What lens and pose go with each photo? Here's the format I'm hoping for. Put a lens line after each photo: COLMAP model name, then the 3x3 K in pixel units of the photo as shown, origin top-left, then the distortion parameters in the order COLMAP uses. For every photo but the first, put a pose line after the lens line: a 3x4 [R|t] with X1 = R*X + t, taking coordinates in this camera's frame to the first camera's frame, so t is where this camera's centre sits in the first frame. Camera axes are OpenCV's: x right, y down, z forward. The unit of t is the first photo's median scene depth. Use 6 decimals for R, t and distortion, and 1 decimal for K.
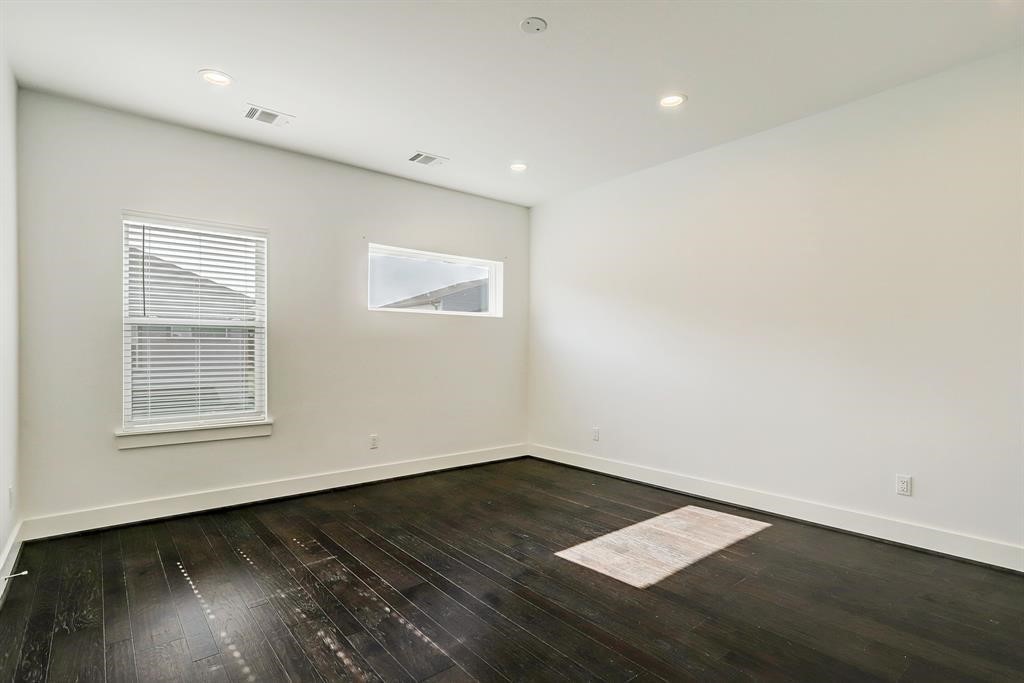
lens RADIAL K [[509.8, 0, 518.1], [0, 509.8, 348.2], [0, 0, 1]] dist [-0.003398, 0.000470]
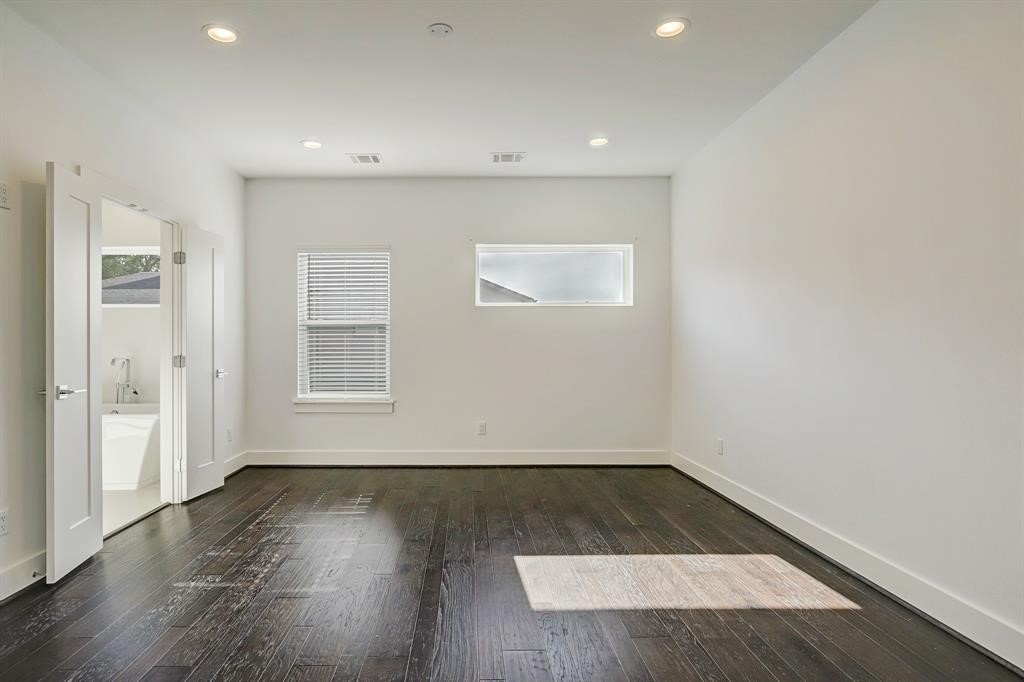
lens RADIAL K [[538.6, 0, 463.1], [0, 538.6, 340.0], [0, 0, 1]] dist [-0.004544, -0.000956]
pose [[0.762227, -0.008444, -0.647255, 0.543787], [0.004377, 0.999959, -0.007891, 0.007455], [0.647295, 0.003182, 0.762233, 0.138503]]
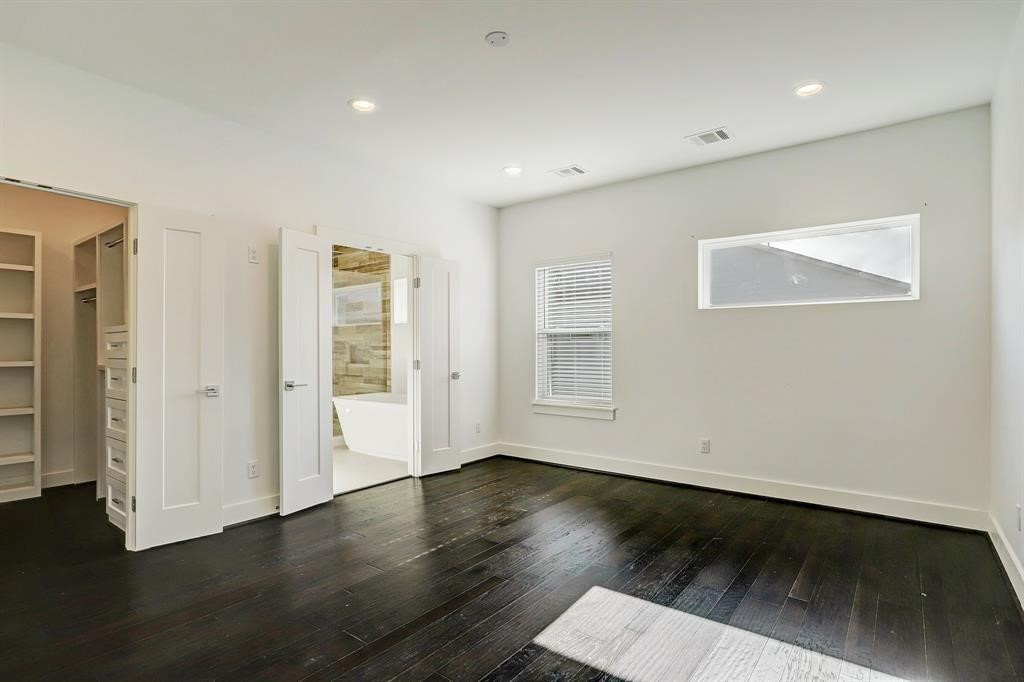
lens RADIAL K [[509.8, 0, 518.1], [0, 509.8, 347.7], [0, 0, 1]] dist [-0.003398, 0.000470]
pose [[0.228298, -0.003457, -0.973585, 0.734265], [0.002206, 0.999993, -0.003034, 0.000260], [0.973589, -0.001455, 0.228305, 0.562462]]
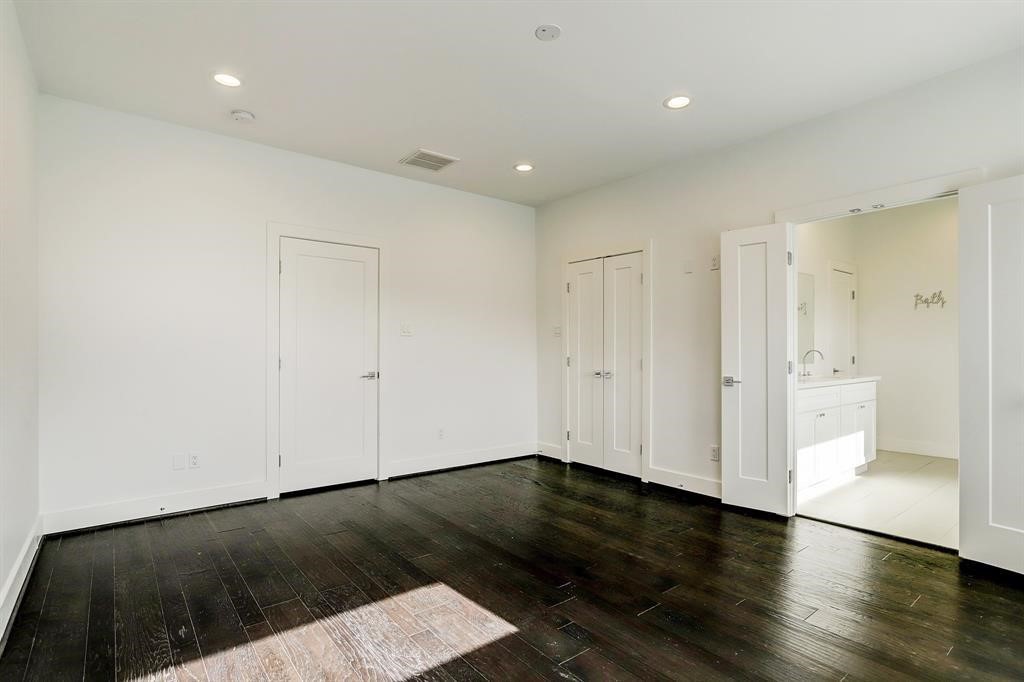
lens RADIAL K [[509.8, 0, 518.1], [0, 509.8, 347.7], [0, 0, 1]] dist [-0.003398, 0.000470]
pose [[-0.999770, 0.004208, 0.021021, 0.047850], [0.004079, 0.999973, -0.006173, 0.006938], [-0.021046, -0.006086, -0.999760, 1.431123]]
